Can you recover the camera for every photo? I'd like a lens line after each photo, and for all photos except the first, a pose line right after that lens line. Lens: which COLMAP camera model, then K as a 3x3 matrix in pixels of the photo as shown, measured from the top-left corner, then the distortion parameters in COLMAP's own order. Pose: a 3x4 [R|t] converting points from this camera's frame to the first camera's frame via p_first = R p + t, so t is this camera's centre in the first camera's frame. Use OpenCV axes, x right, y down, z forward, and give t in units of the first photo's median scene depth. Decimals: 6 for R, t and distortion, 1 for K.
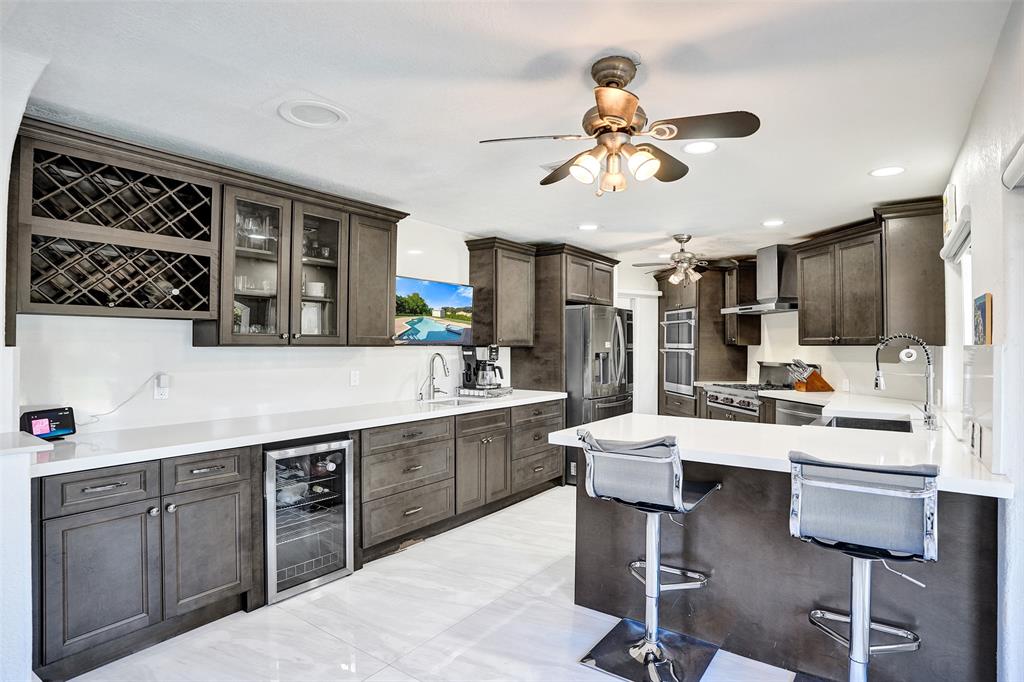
lens RADIAL K [[532.5, 0, 519.7], [0, 532.5, 343.8], [0, 0, 1]] dist [-0.045424, 0.008254]
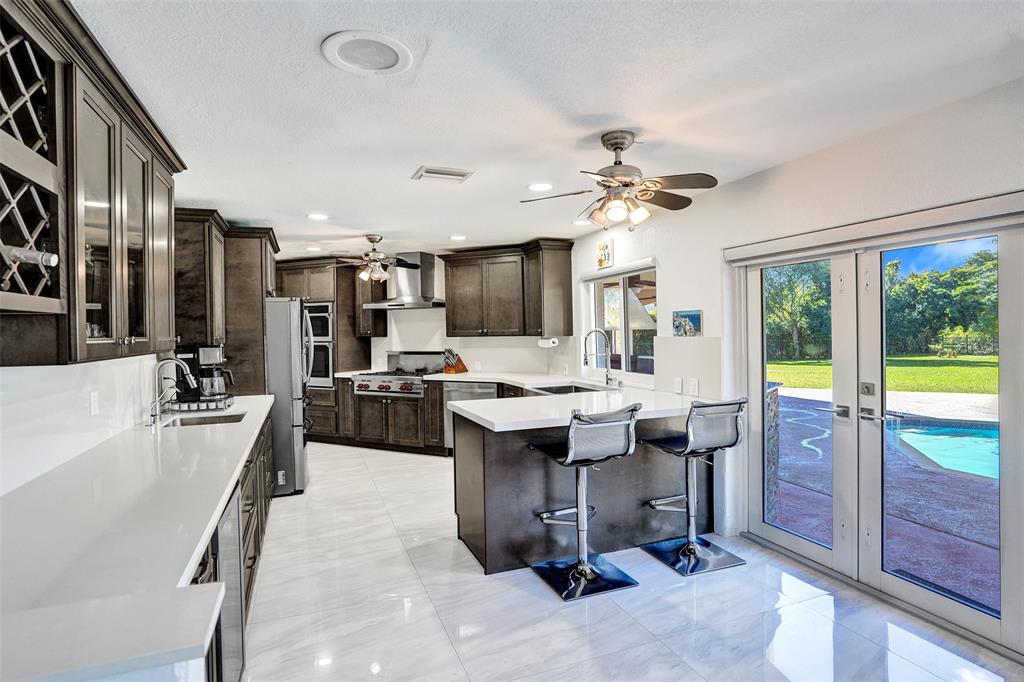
lens RADIAL K [[532.5, 0, 502.3], [0, 532.5, 334.6], [0, 0, 1]] dist [-0.045424, 0.008254]
pose [[0.563288, -0.017358, 0.826078, -0.426423], [0.014849, 0.999831, 0.010884, -0.013469], [-0.826127, 0.006135, 0.563450, 0.184620]]
